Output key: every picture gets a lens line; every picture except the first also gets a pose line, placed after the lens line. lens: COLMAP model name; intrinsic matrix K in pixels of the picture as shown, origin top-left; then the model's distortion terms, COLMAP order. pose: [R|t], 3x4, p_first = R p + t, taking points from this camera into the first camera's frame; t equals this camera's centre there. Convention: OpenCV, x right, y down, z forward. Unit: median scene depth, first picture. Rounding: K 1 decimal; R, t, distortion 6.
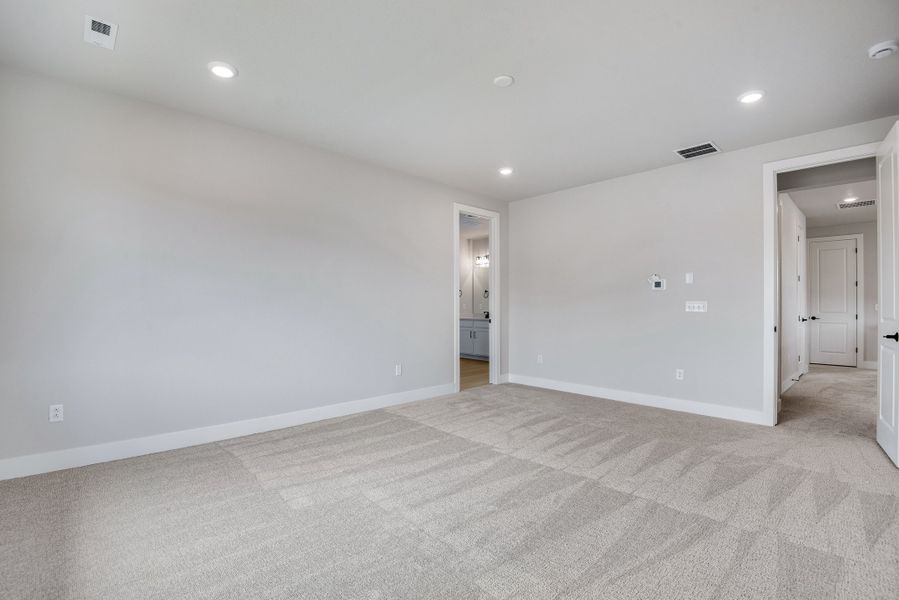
lens RADIAL K [[415.0, 0, 448.9], [0, 415.0, 304.1], [0, 0, 1]] dist [-0.000657, -0.000884]
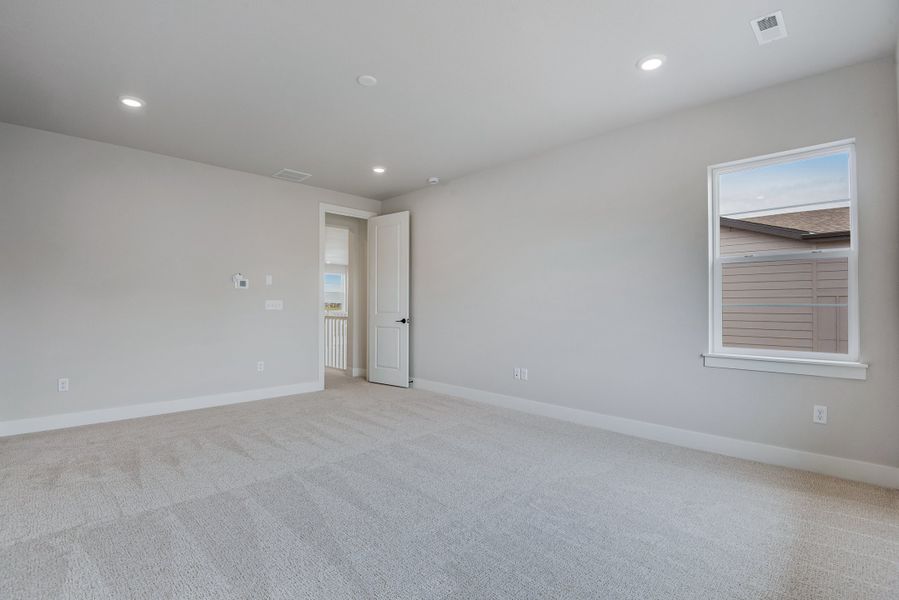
lens RADIAL K [[415.0, 0, 448.9], [0, 415.0, 304.1], [0, 0, 1]] dist [-0.000657, -0.000884]
pose [[-0.024529, 0.008199, 0.999666, -0.651175], [-0.002608, 0.999962, -0.008265, 0.013035], [-0.999696, -0.002810, -0.024506, 0.625803]]
